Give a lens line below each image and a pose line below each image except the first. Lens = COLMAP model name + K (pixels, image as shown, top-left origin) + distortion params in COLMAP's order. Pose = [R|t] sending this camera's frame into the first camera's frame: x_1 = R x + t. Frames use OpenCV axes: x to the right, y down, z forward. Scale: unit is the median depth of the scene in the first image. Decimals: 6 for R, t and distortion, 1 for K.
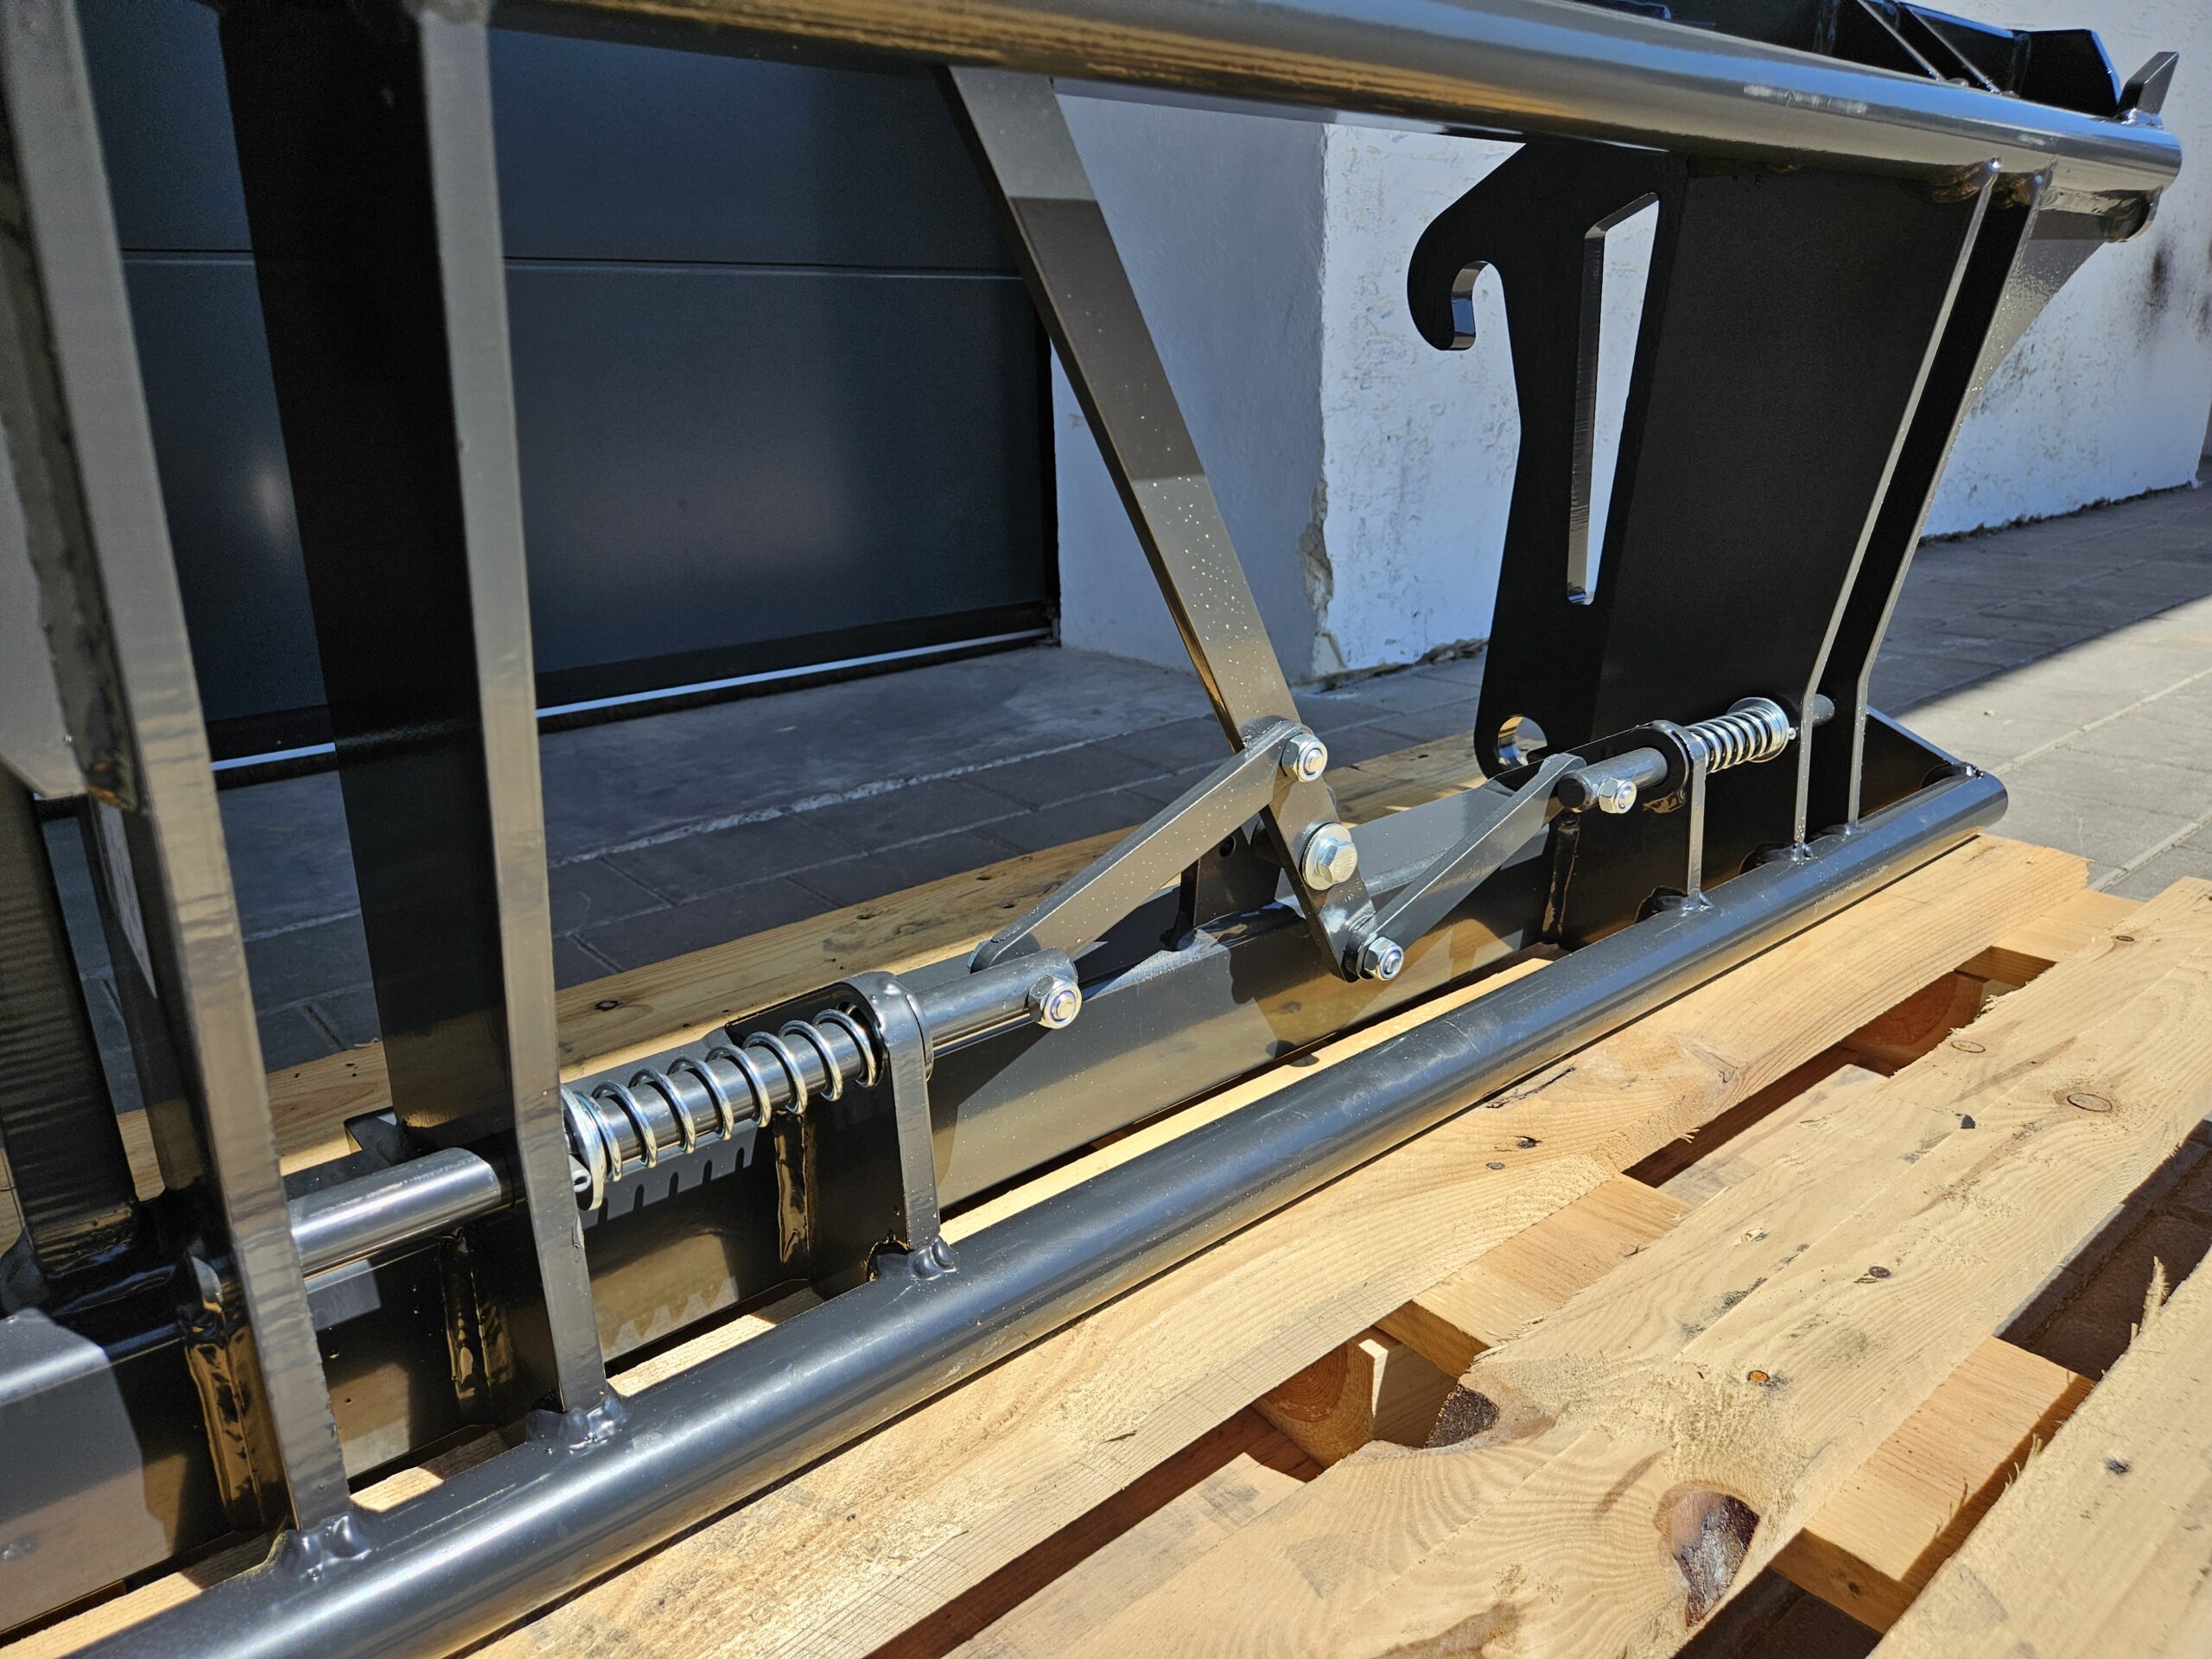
lens RADIAL K [[1493.5, 0, 1101.0], [0, 1493.5, 807.2], [0, 0, 1]] dist [0.065269, -0.063146]
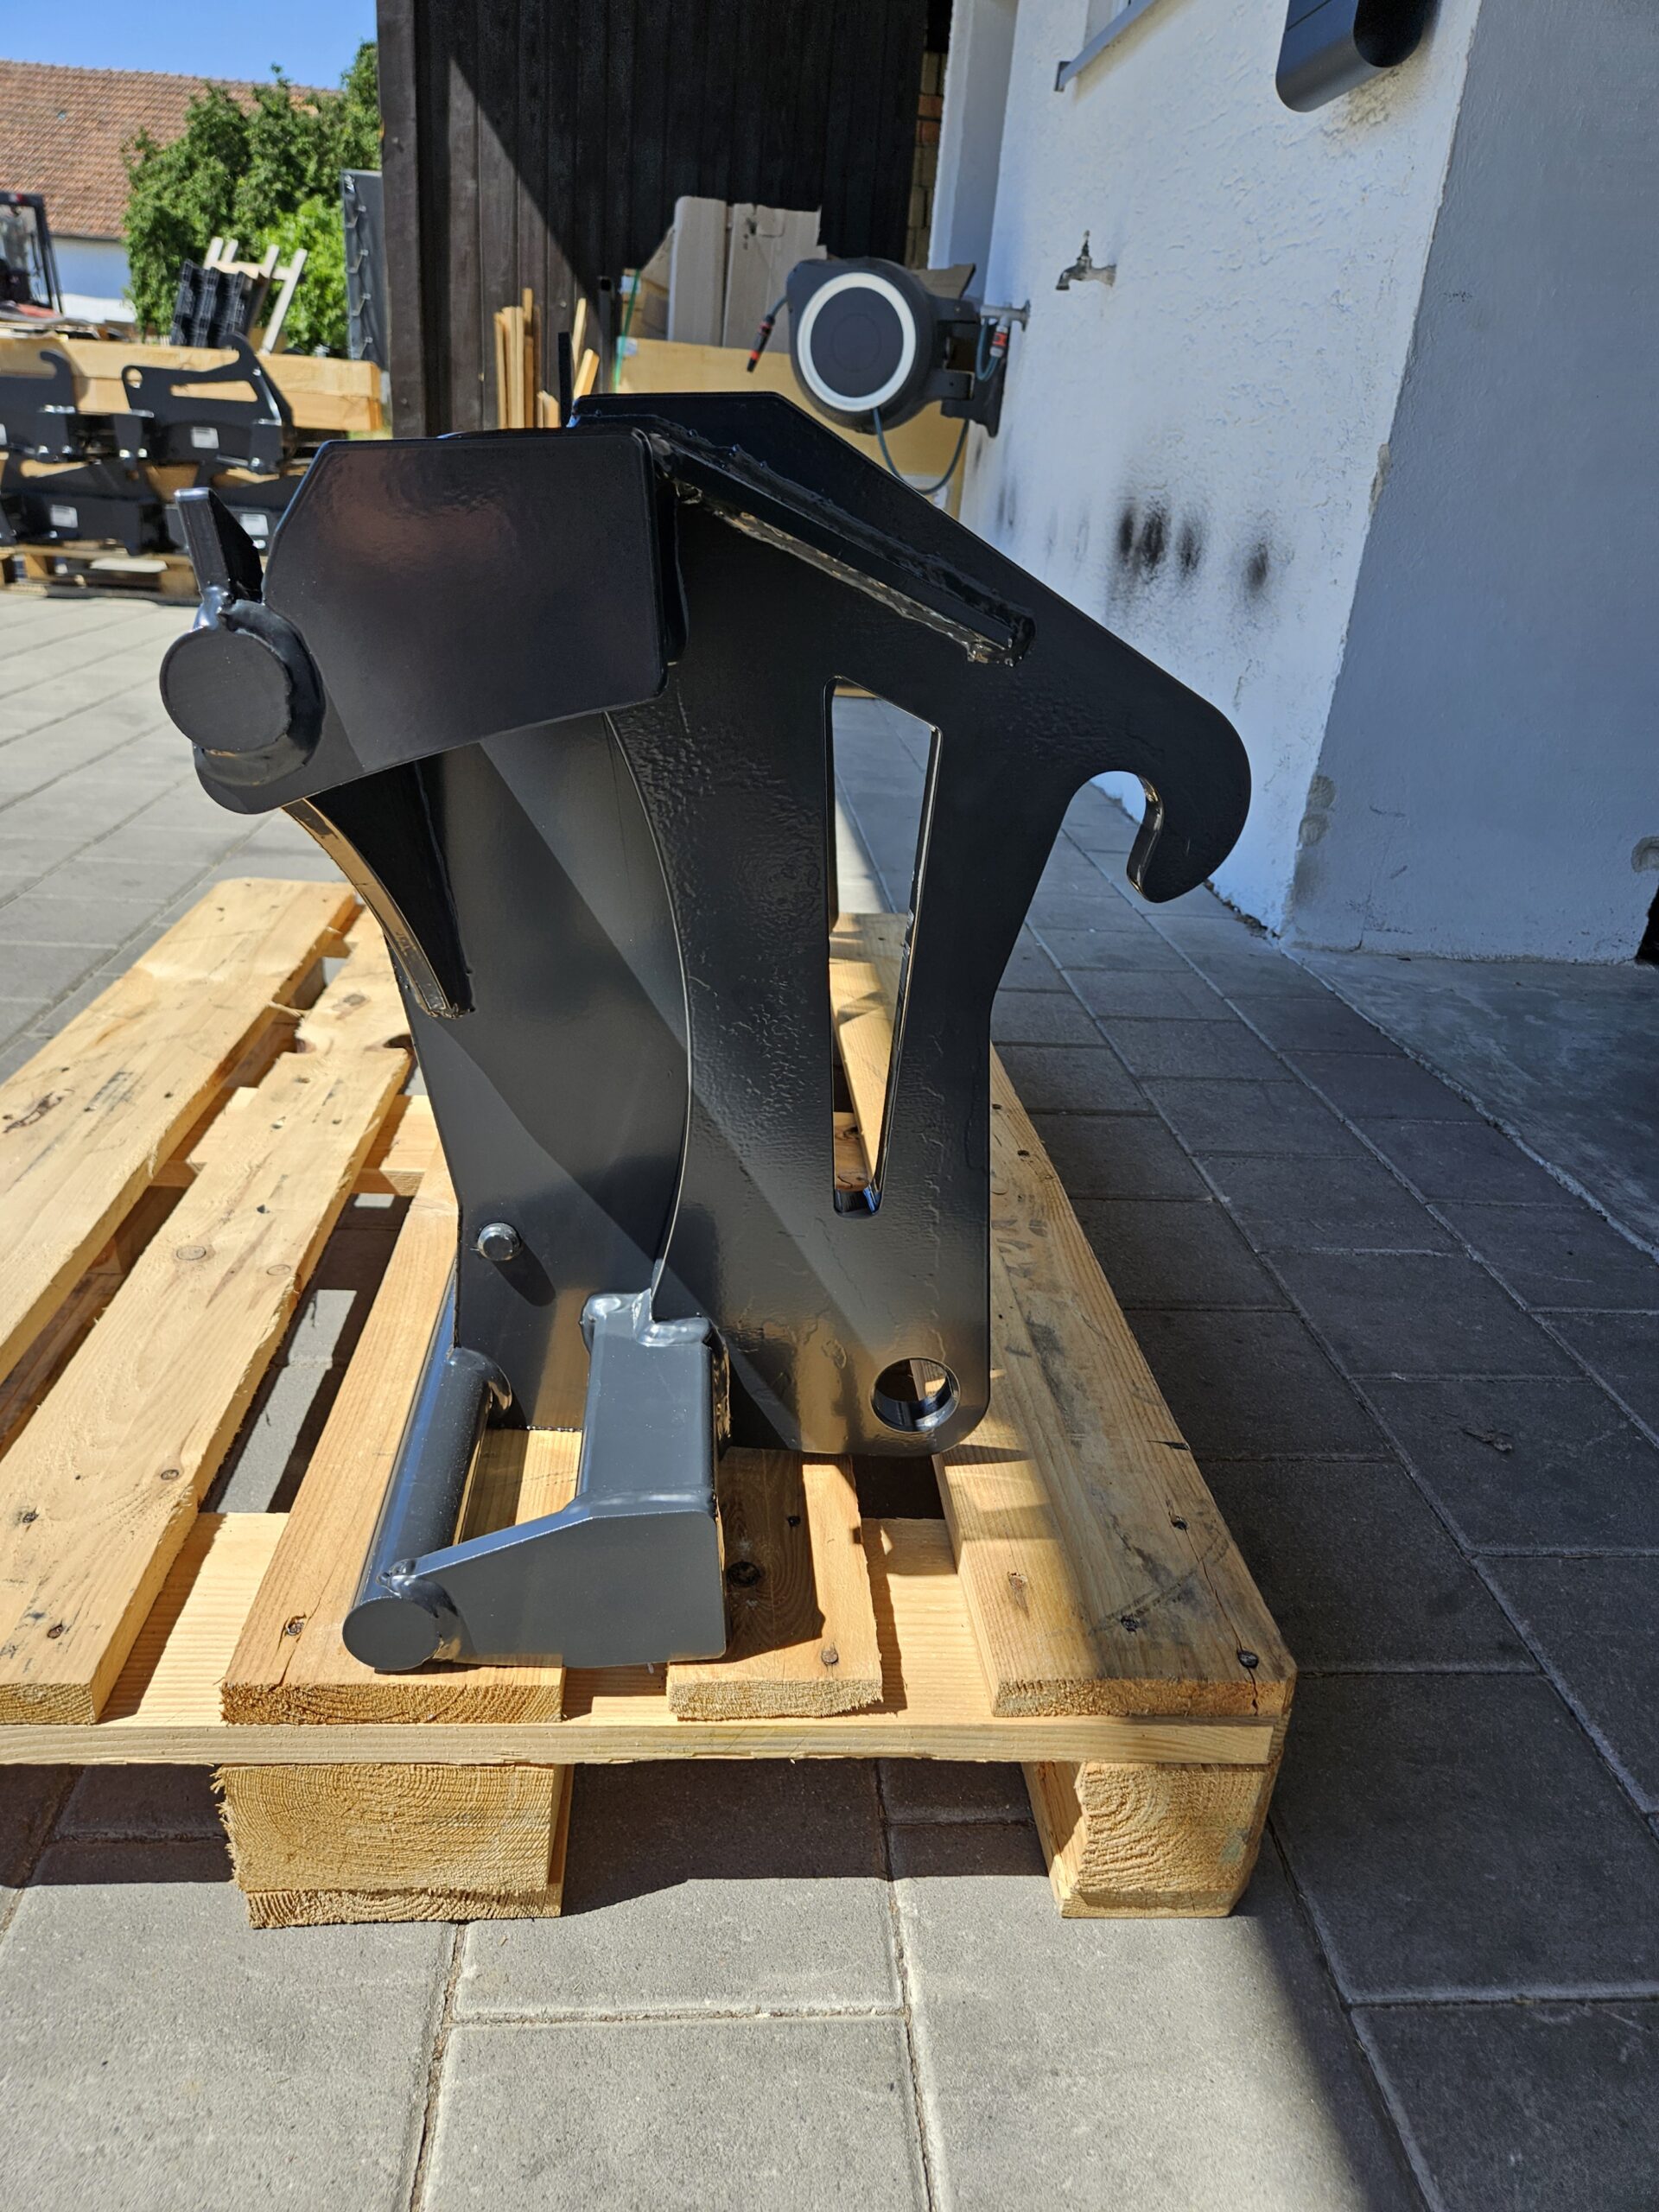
lens RADIAL K [[1498.4, 0, 856.8], [0, 1498.4, 1087.2], [0, 0, 1]] dist [0.069690, -0.067248]
pose [[-0.569242, 0.296592, -0.766810, 1.069915], [-0.300811, 0.792866, 0.529977, -0.698757], [0.765164, 0.532350, -0.362115, 1.529019]]
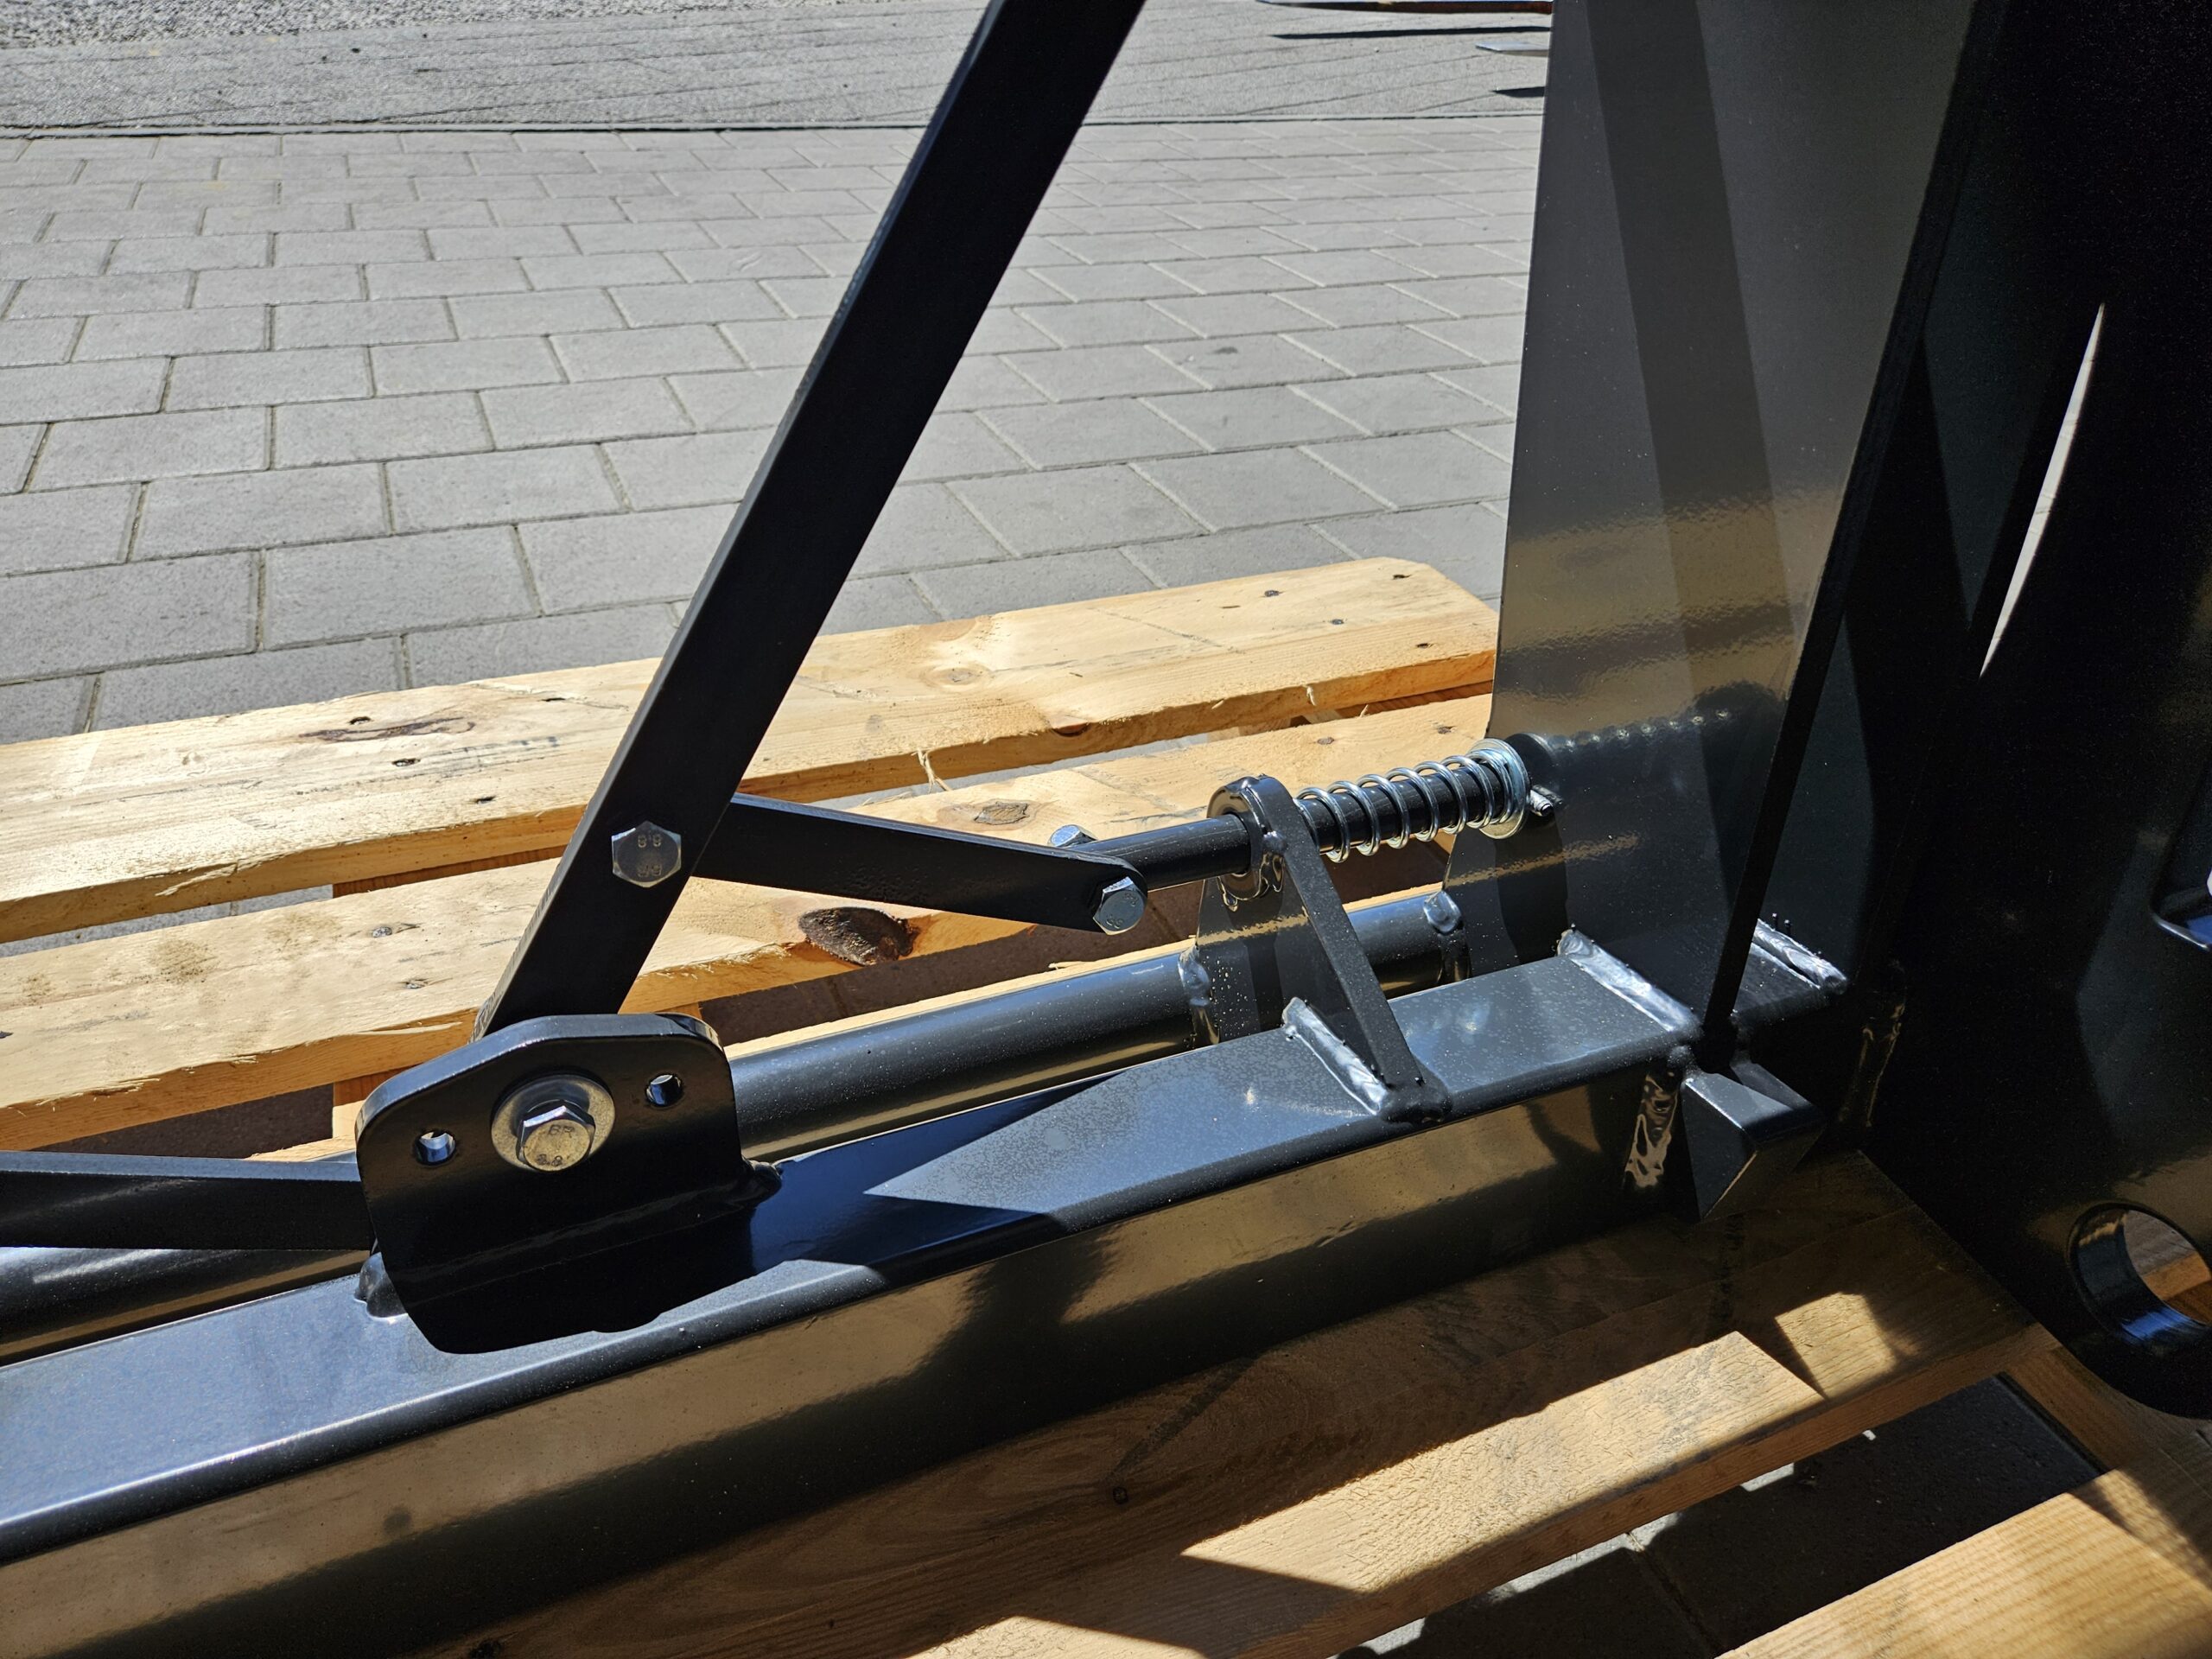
lens RADIAL K [[1498.0, 0, 1069.1], [0, 1498.0, 832.3], [0, 0, 1]] dist [0.066866, -0.065685]
pose [[-0.955255, -0.184563, 0.231136, -0.157081], [0.058667, 0.647688, 0.759643, -0.387899], [-0.289906, 0.739213, -0.607880, 0.986052]]
